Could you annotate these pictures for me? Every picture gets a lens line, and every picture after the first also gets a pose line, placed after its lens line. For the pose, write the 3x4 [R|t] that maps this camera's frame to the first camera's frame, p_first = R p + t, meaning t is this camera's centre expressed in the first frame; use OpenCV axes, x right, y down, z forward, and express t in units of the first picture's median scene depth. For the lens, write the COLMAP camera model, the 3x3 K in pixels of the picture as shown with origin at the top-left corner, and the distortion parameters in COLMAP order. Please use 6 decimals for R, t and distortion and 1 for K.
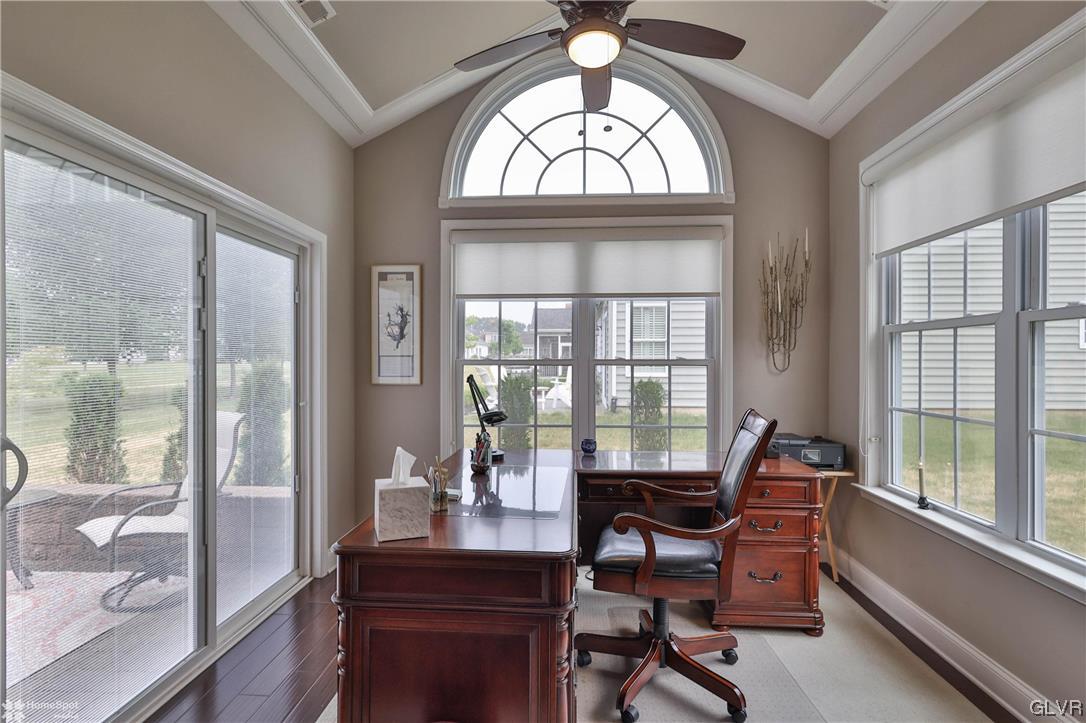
lens RADIAL K [[545.2, 0, 541.6], [0, 545.2, 359.1], [0, 0, 1]] dist [0.000507, 0.000197]
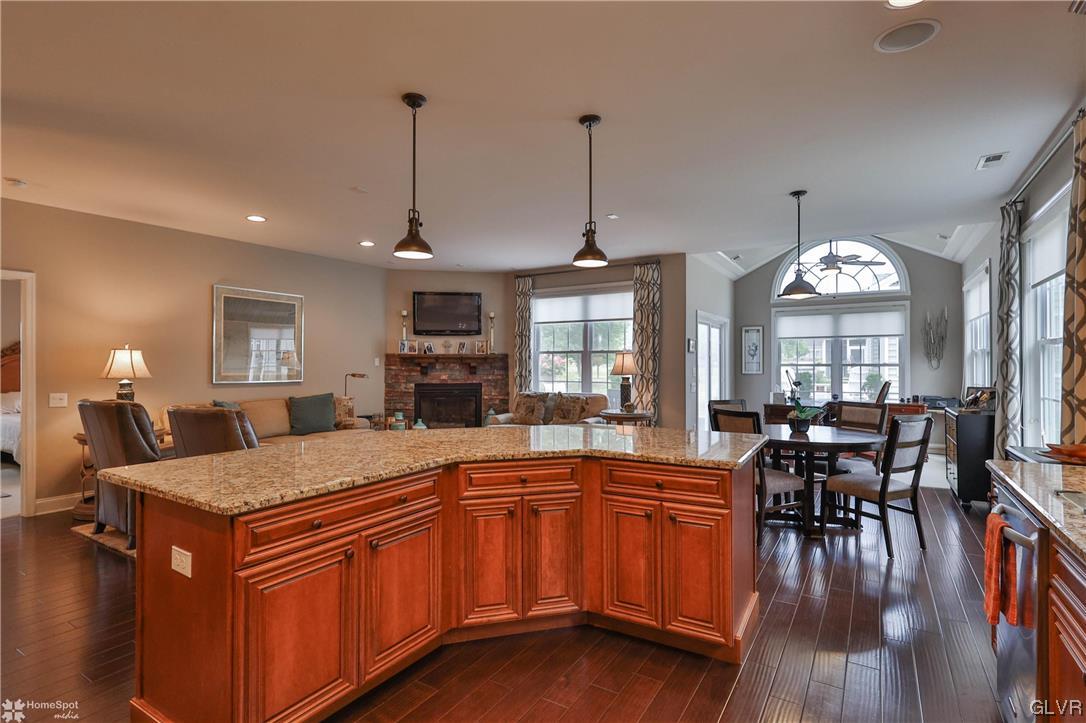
lens RADIAL K [[538.4, 0, 541.3], [0, 538.4, 362.1], [0, 0, 1]] dist [-0.003003, -0.000336]
pose [[0.880179, -0.004328, -0.474622, 0.058160], [0.004069, 0.999990, -0.001573, -0.008134], [0.474625, -0.000547, 0.880188, -1.756088]]
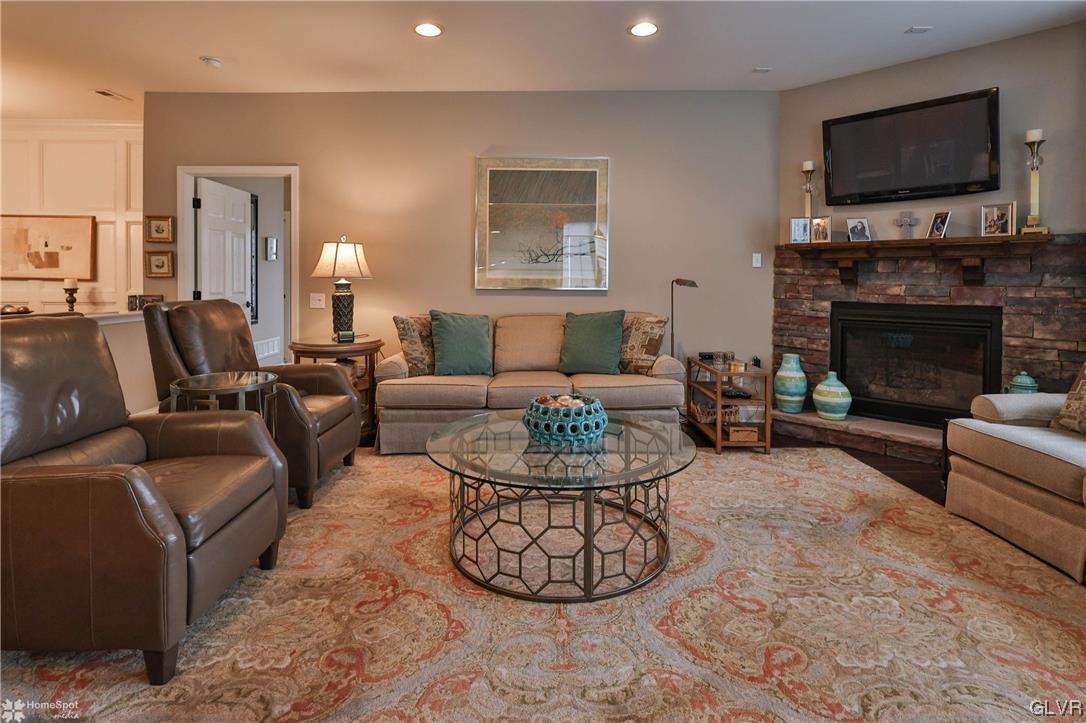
lens RADIAL K [[558.3, 0, 535.8], [0, 558.3, 285.9], [0, 0, 1]] dist [0.003091, 0.000626]
pose [[0.060524, 0.011070, -0.998105, -0.331745], [-0.000839, 0.999939, 0.011039, 0.030861], [0.998166, 0.000169, 0.060529, -0.698210]]
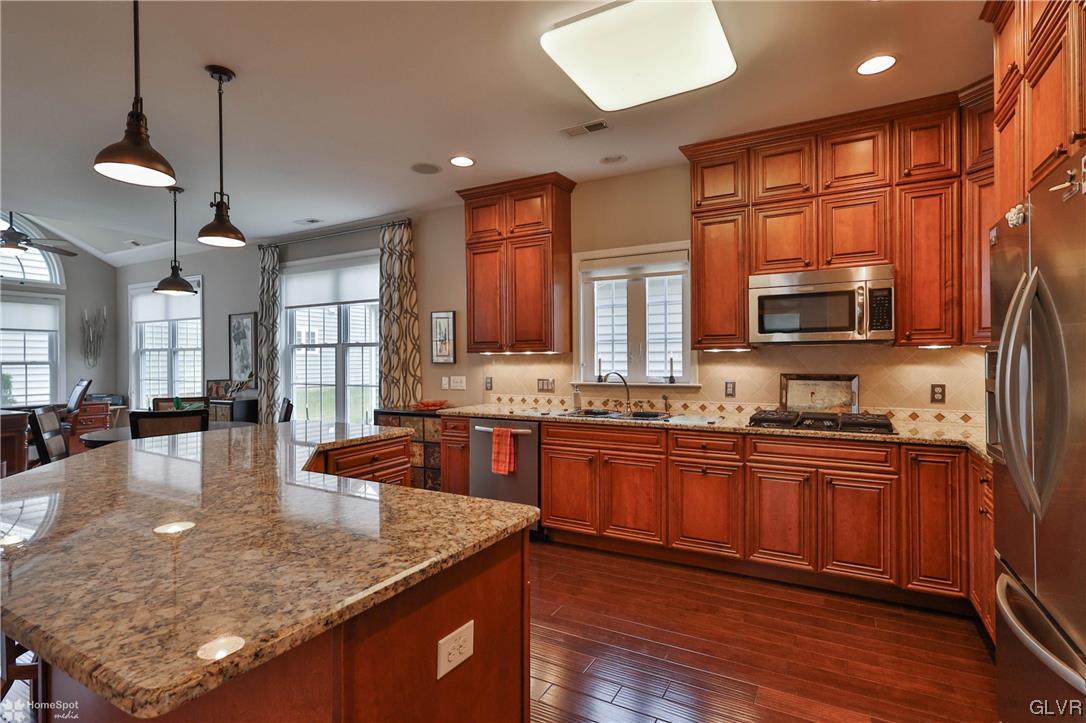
lens RADIAL K [[524.8, 0, 545.6], [0, 524.8, 360.7], [0, 0, 1]] dist [0.001157, 0.000149]
pose [[0.425309, -0.004151, 0.905039, -0.748282], [0.002114, 0.999991, 0.003593, -0.006110], [-0.905046, 0.000385, 0.425314, -1.663919]]
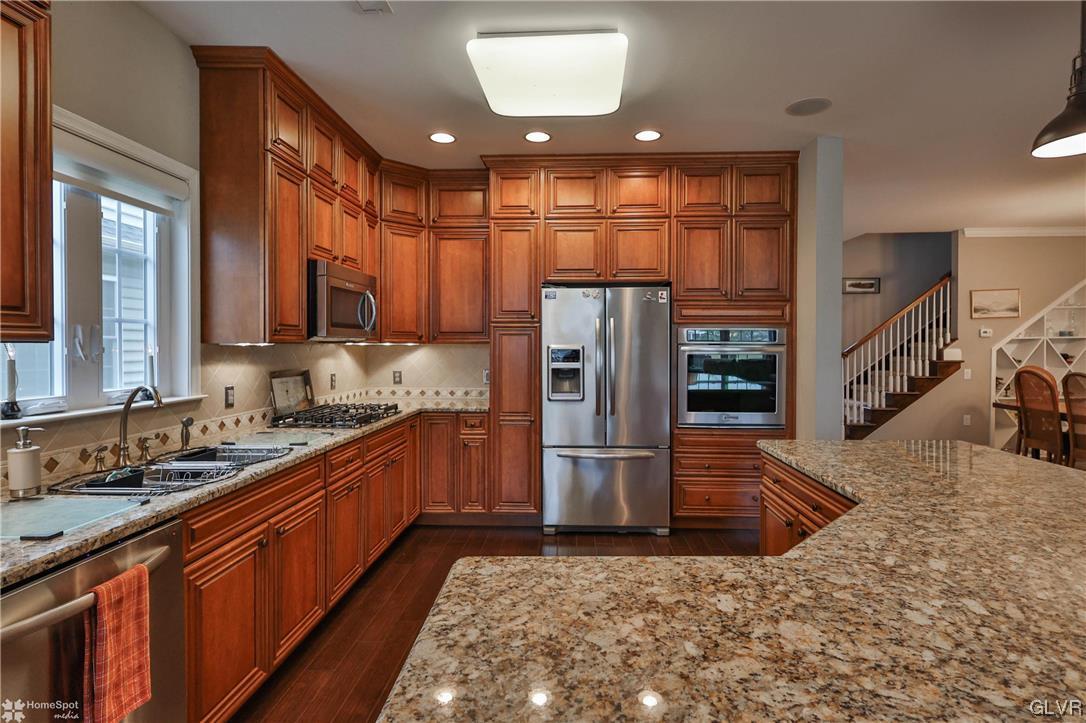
lens RADIAL K [[540.4, 0, 552.0], [0, 540.4, 353.9], [0, 0, 1]] dist [-0.001115, -0.000173]
pose [[-0.999892, -0.000844, -0.014652, -0.080161], [-0.001040, 0.999910, 0.013400, -0.018847], [0.014640, 0.013414, -0.999803, -0.734658]]
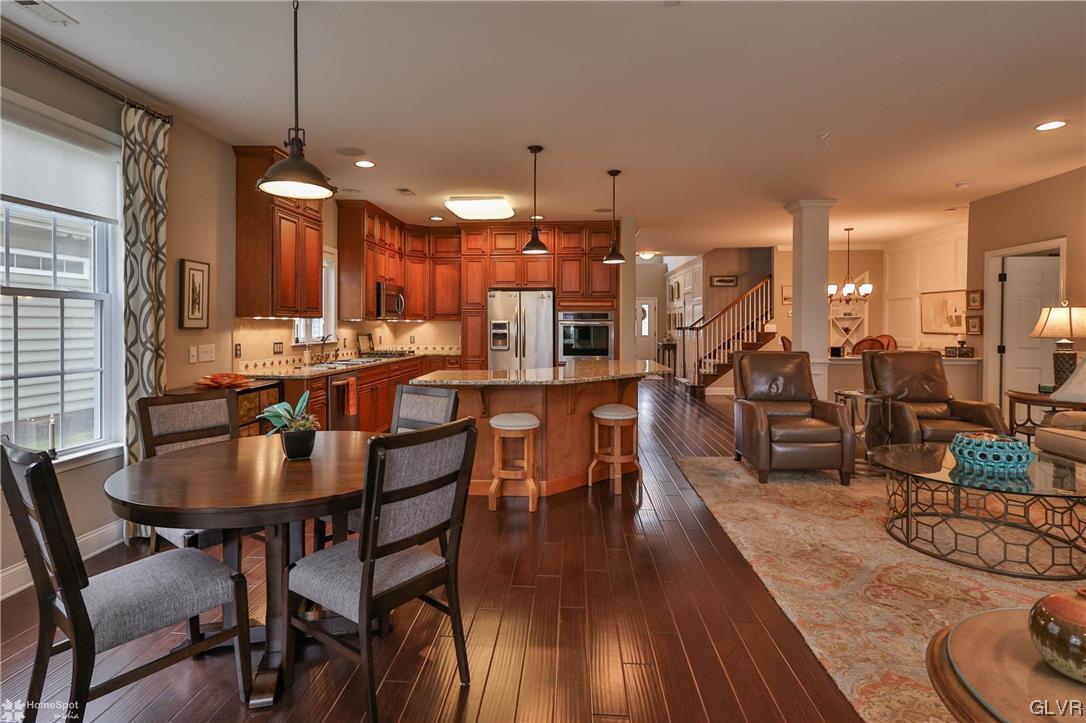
lens RADIAL K [[545.7, 0, 528.7], [0, 545.7, 331.3], [0, 0, 1]] dist [0.002601, 0.000212]
pose [[-0.999573, -0.000856, 0.029216, -0.302814], [-0.000627, 0.999969, 0.007847, 0.001871], [-0.029222, 0.007826, -0.999542, 0.322414]]
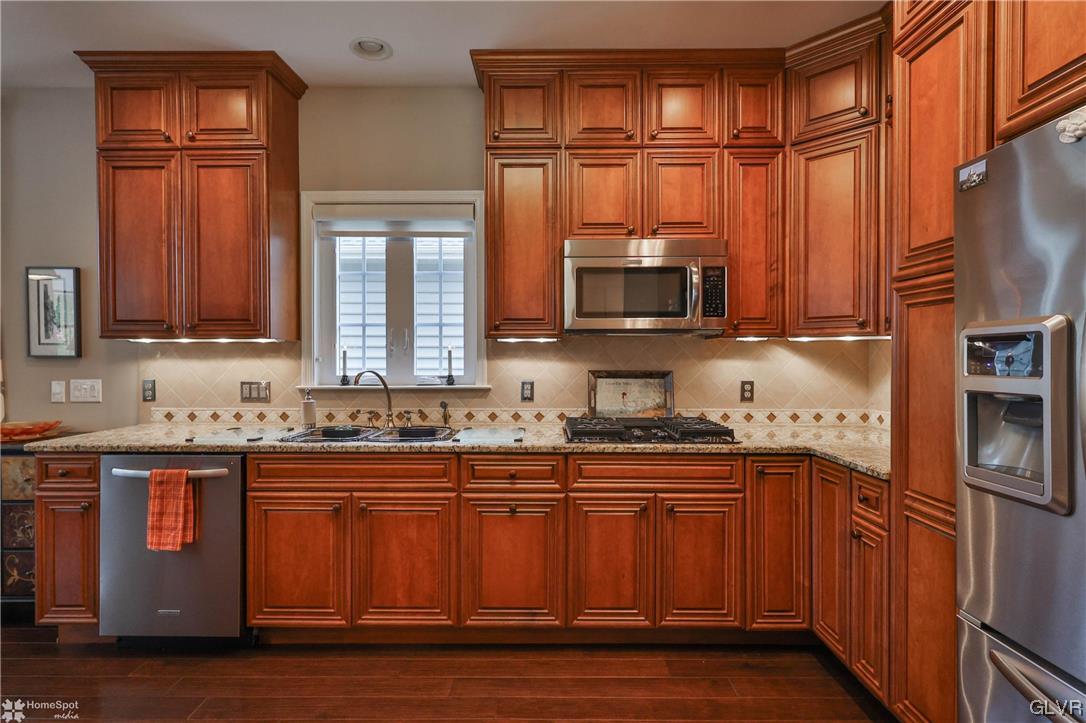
lens RADIAL K [[535.6, 0, 539.0], [0, 535.6, 361.0], [0, 0, 1]] dist [0.000973, 0.000169]
pose [[-0.053027, -0.007444, 0.998565, -0.455251], [-0.002771, 0.999969, 0.007307, 0.002960], [-0.998589, -0.002380, -0.053046, -1.521330]]
